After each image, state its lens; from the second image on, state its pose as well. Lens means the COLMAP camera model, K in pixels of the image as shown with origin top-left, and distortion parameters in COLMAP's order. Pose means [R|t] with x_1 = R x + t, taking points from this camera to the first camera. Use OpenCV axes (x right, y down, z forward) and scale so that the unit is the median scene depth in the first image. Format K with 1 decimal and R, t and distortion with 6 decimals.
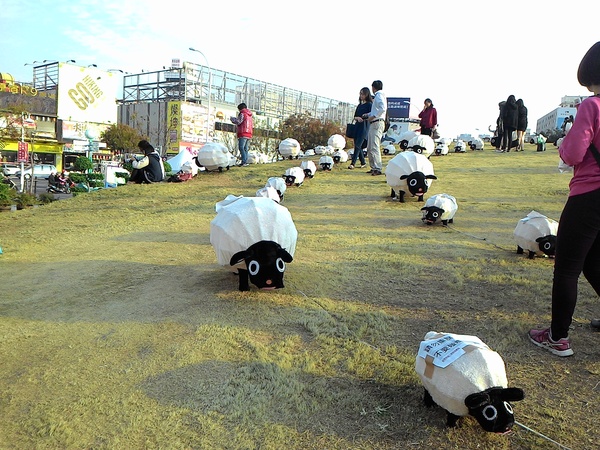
lens RADIAL K [[451.9, 0, 280.1], [0, 451.9, 227.9], [0, 0, 1]] dist [0.052646, -0.120703]
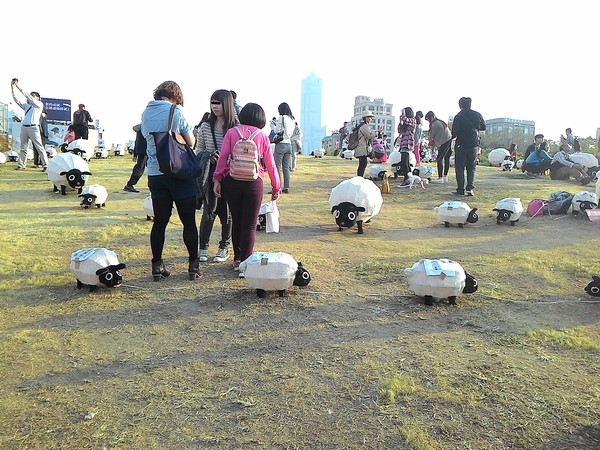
lens RADIAL K [[451.9, 0, 280.1], [0, 451.9, 227.9], [0, 0, 1]] dist [0.052646, -0.120703]
pose [[0.769726, -0.085255, 0.632656, -0.057308], [0.092830, 0.995456, 0.021202, 0.058920], [-0.631589, 0.042410, 0.774142, -0.282875]]
